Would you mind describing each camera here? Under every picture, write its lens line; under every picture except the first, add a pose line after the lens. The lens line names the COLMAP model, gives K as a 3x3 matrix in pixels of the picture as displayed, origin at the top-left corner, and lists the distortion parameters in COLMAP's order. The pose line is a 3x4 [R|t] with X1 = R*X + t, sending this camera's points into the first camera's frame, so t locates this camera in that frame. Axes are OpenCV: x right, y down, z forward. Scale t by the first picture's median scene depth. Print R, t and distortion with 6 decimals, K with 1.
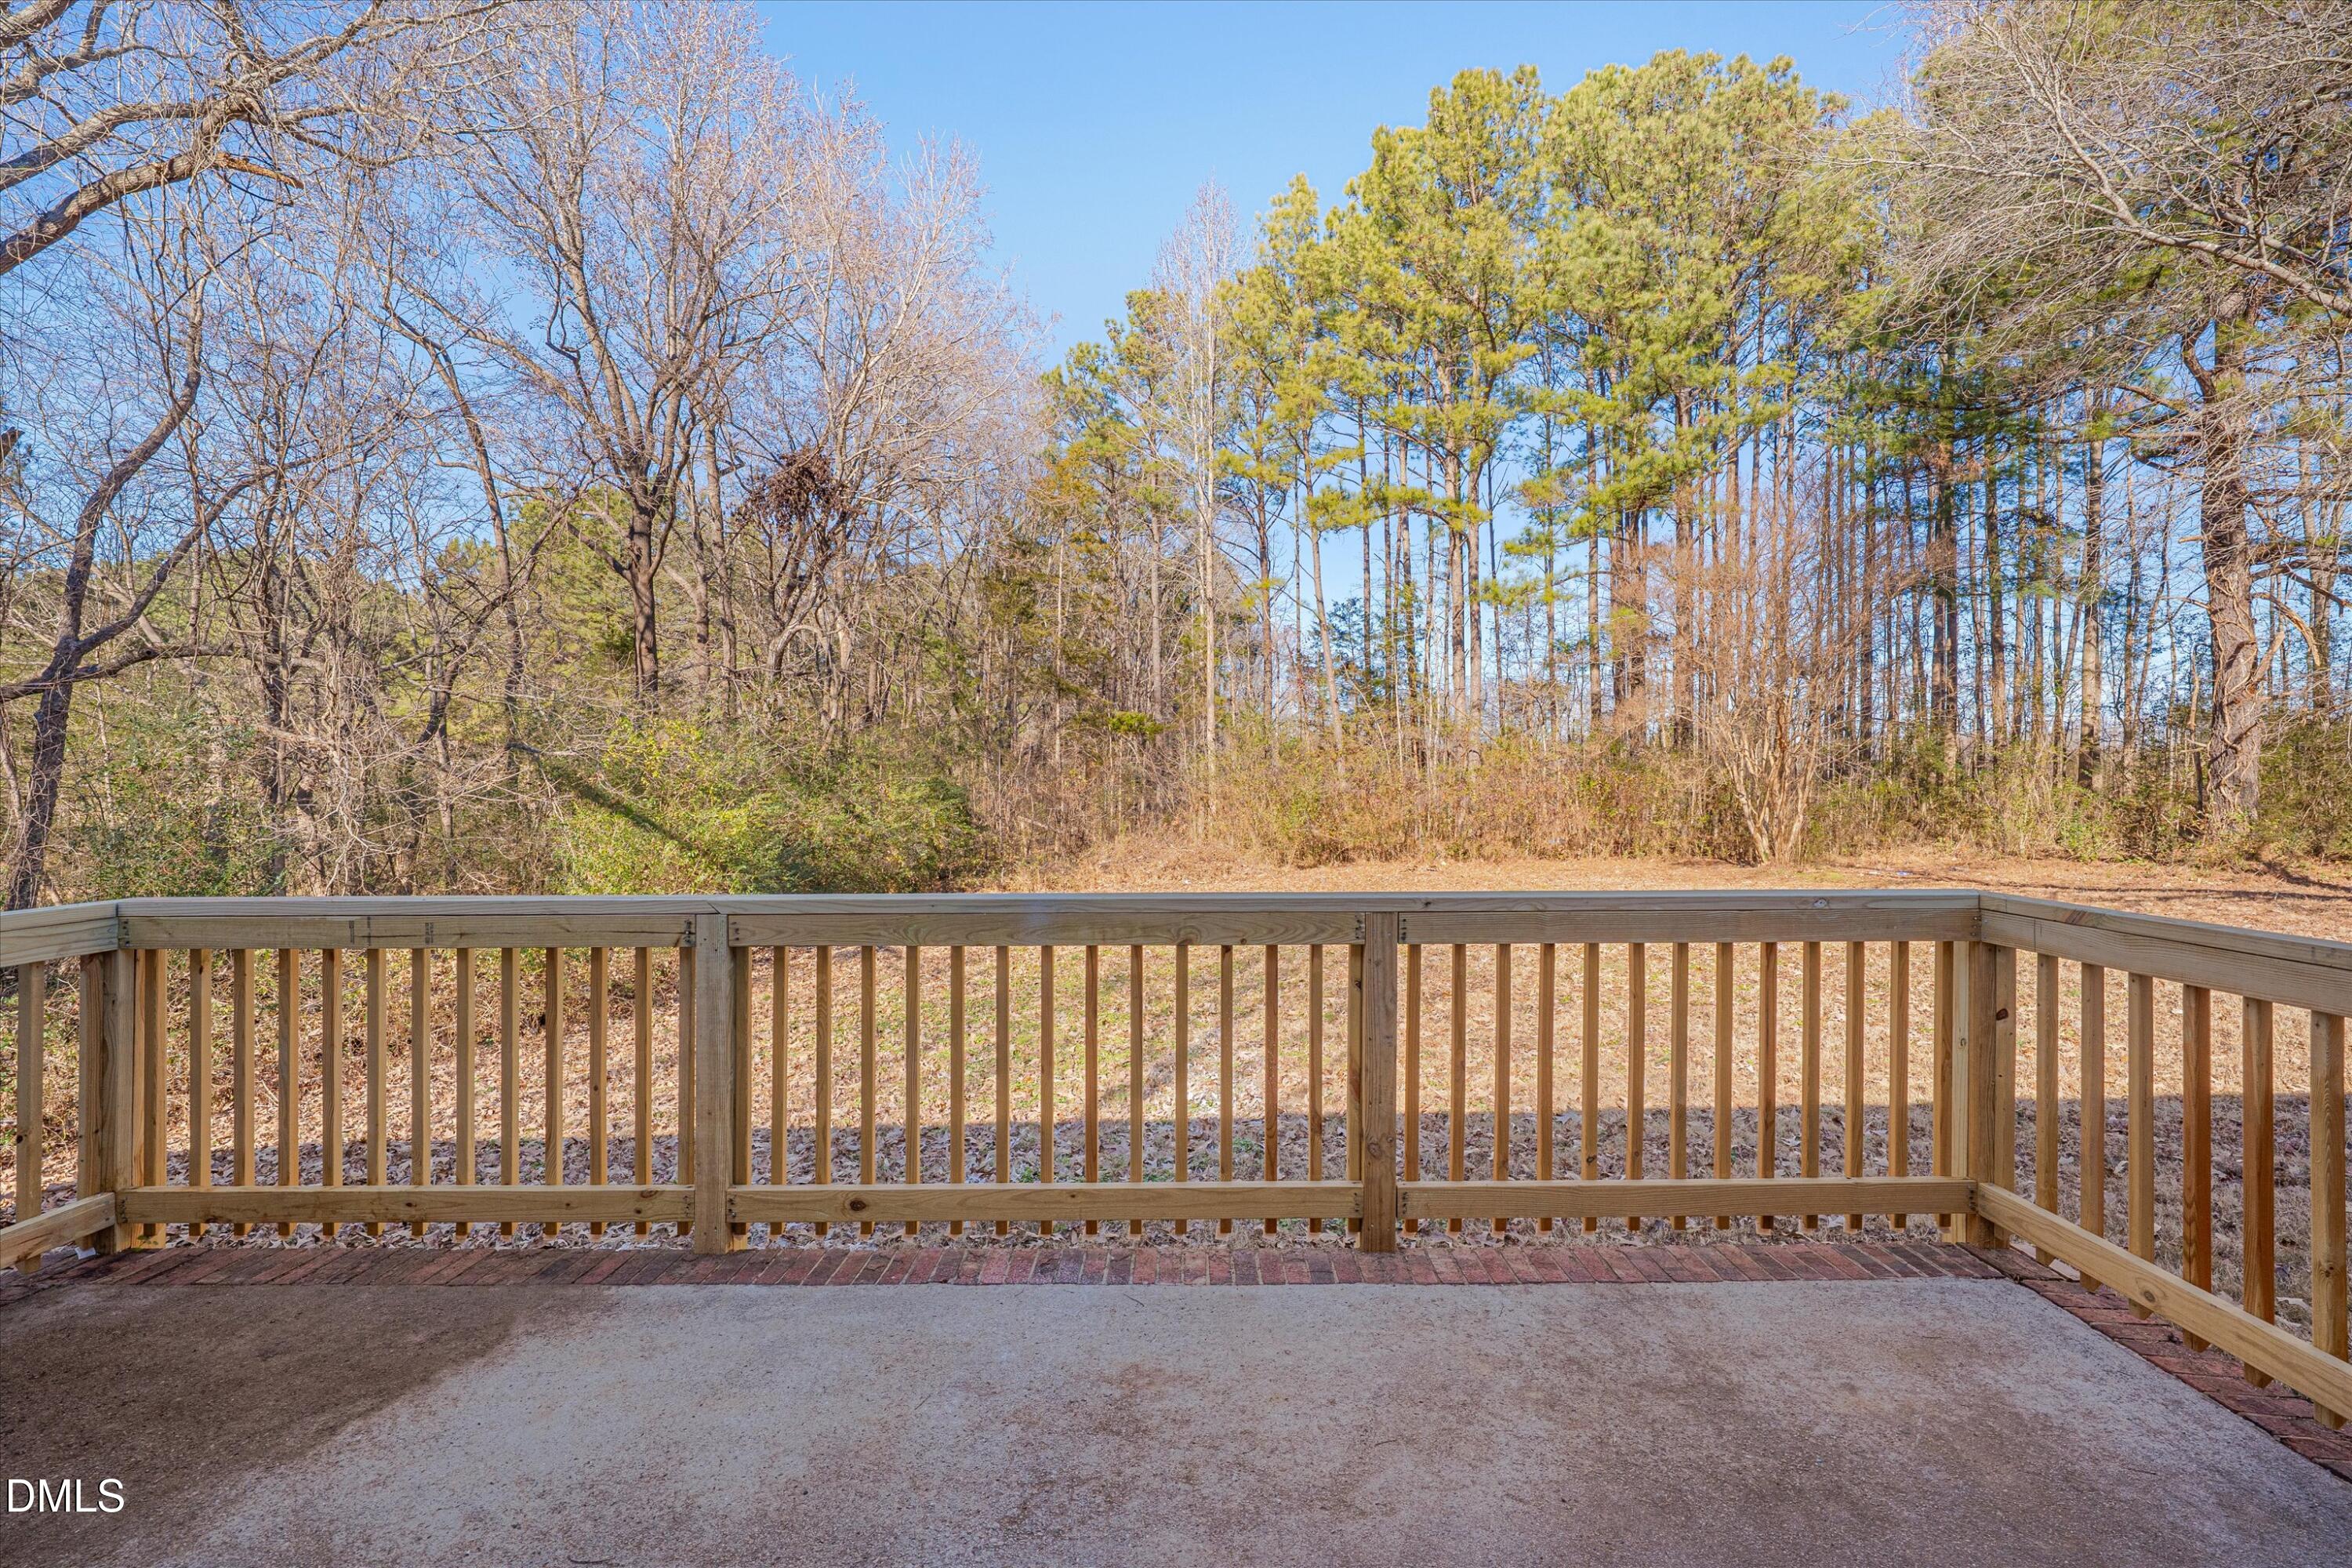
lens RADIAL K [[979.1, 0, 1169.8], [0, 979.1, 779.3], [0, 0, 1]] dist [-0.013992, 0.002293]
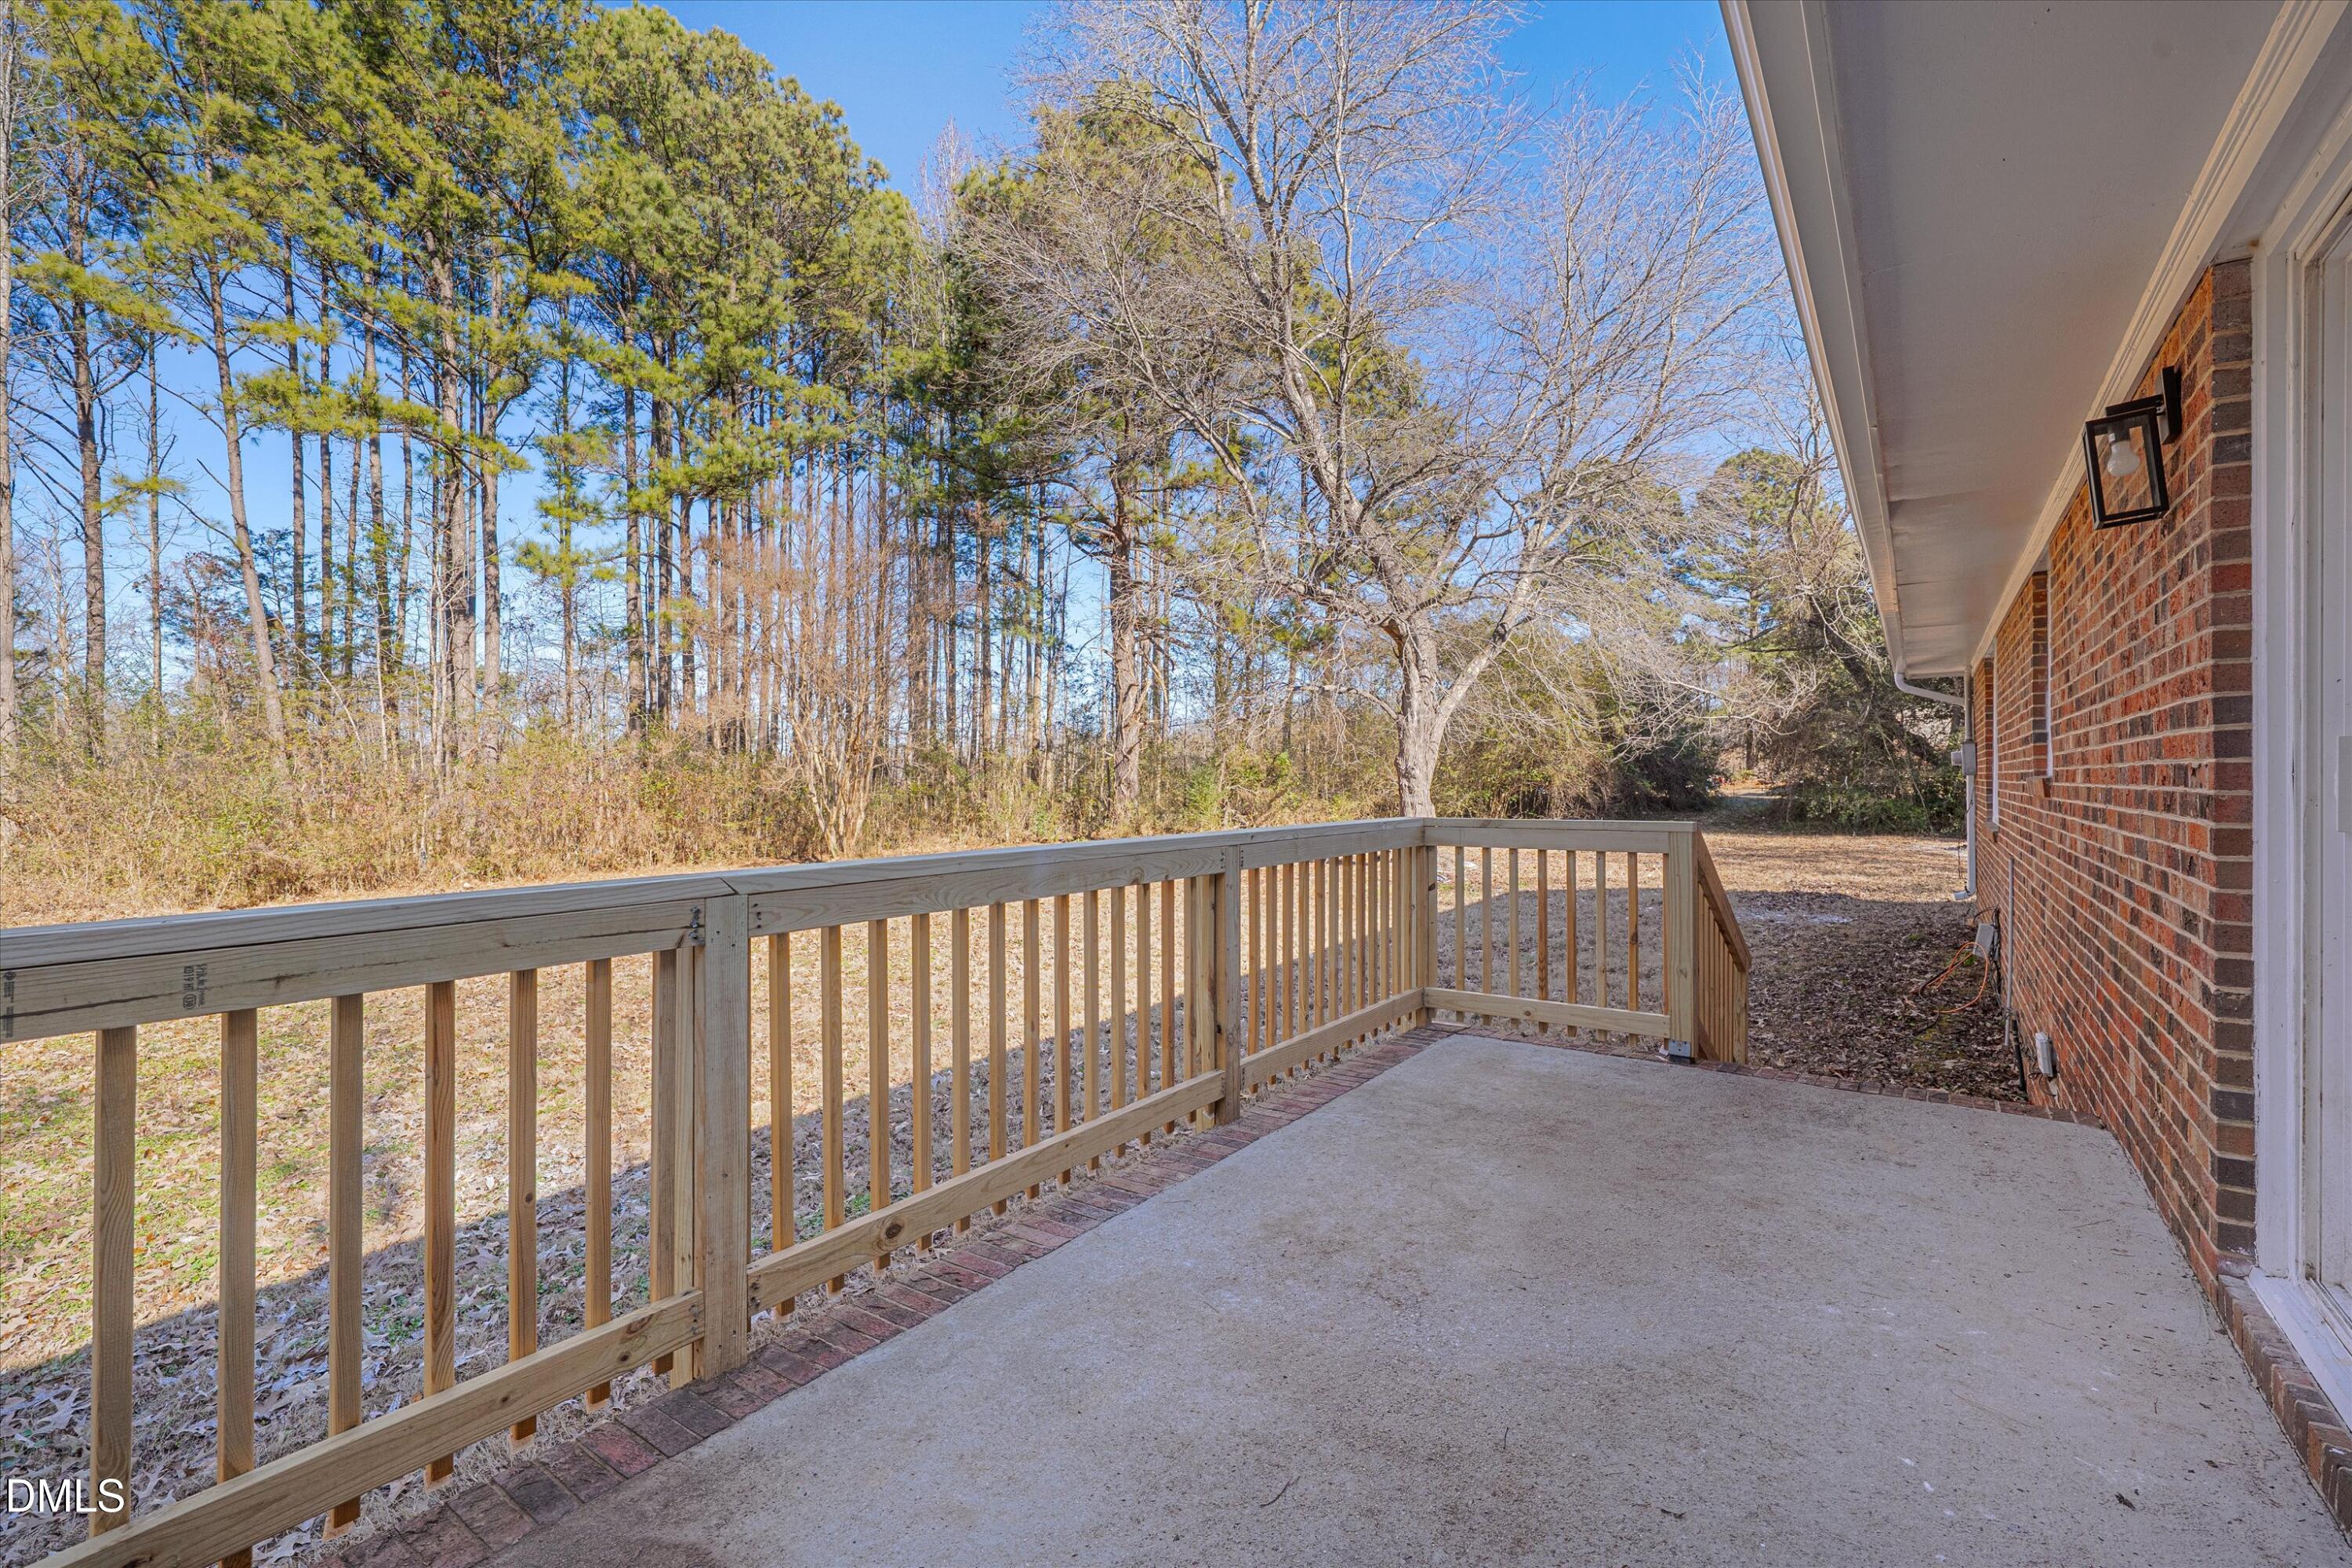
lens RADIAL K [[1051.6, 0, 1182.1], [0, 1051.6, 777.6], [0, 0, 1]] dist [-0.004162, 0.000818]
pose [[0.575997, 0.003780, 0.817443, -0.101120], [0.003207, 0.999971, -0.006884, 0.006563], [-0.817446, 0.006587, 0.575968, 0.031364]]
